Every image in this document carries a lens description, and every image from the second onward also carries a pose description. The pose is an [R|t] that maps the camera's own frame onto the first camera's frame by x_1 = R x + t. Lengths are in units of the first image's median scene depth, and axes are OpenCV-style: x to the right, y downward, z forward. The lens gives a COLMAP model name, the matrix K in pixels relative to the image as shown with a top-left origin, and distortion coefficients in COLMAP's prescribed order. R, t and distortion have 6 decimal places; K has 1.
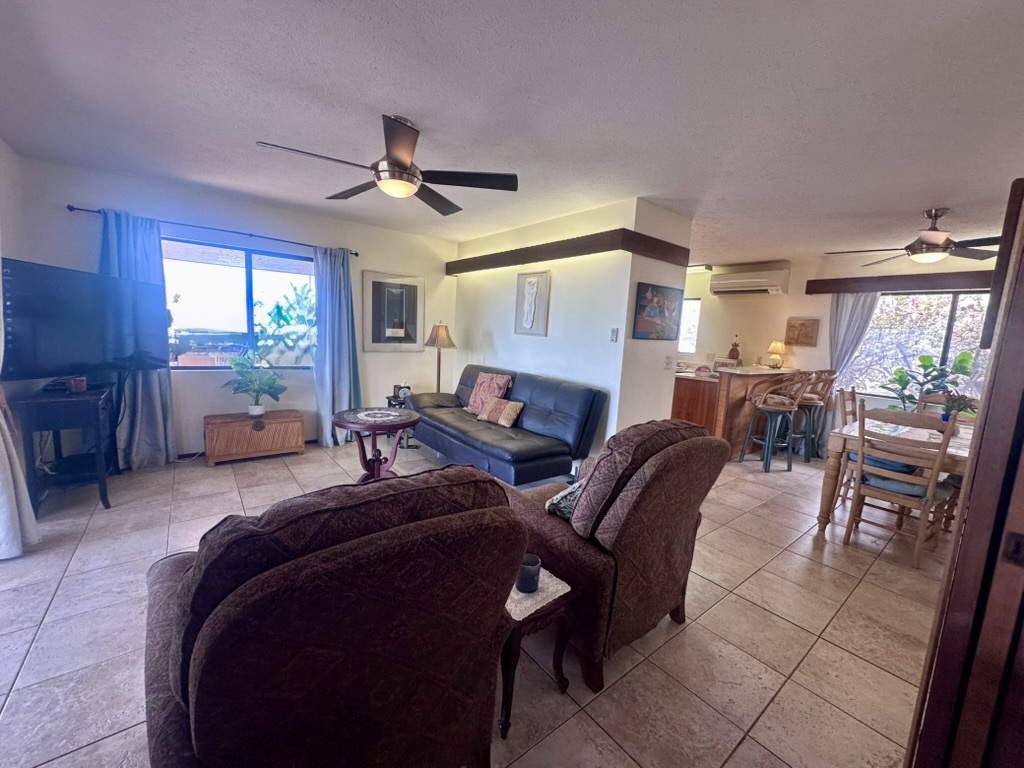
lens RADIAL K [[409.4, 0, 509.8], [0, 409.4, 387.5], [0, 0, 1]] dist [-0.003655, 0.000790]
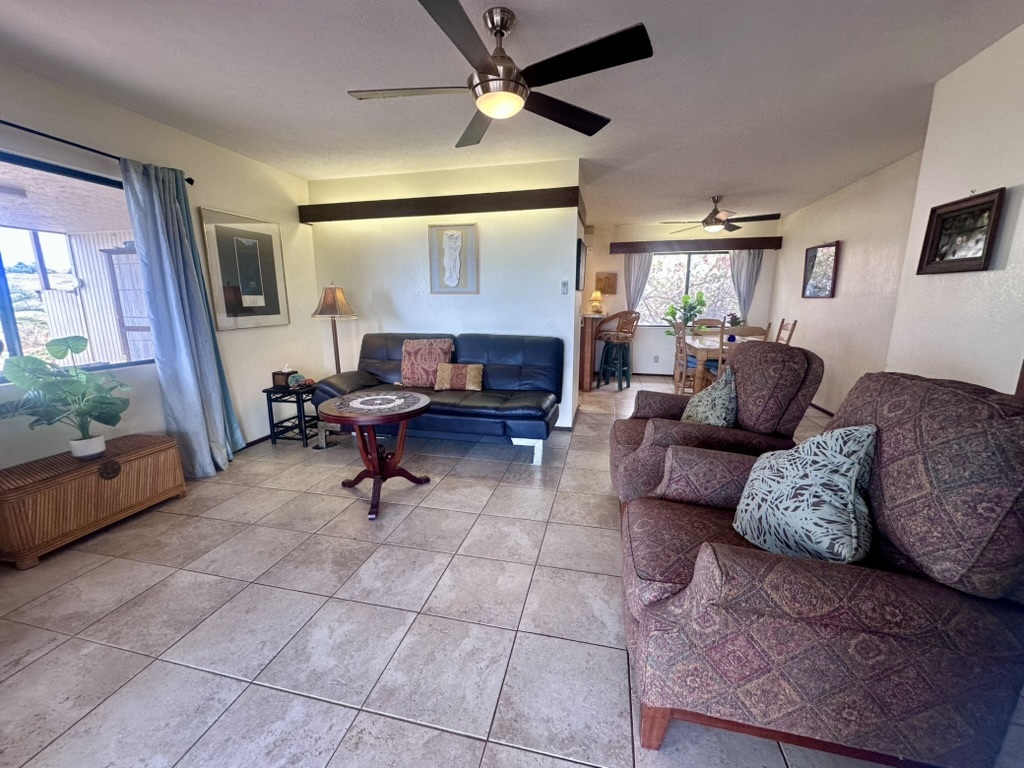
lens RADIAL K [[409.4, 0, 510.3], [0, 409.4, 385.1], [0, 0, 1]] dist [-0.003655, 0.000790]
pose [[0.782342, -0.178096, 0.596844, -0.441349], [0.130994, 0.983863, 0.121875, -0.019449], [-0.608919, -0.017165, 0.793047, 0.173595]]
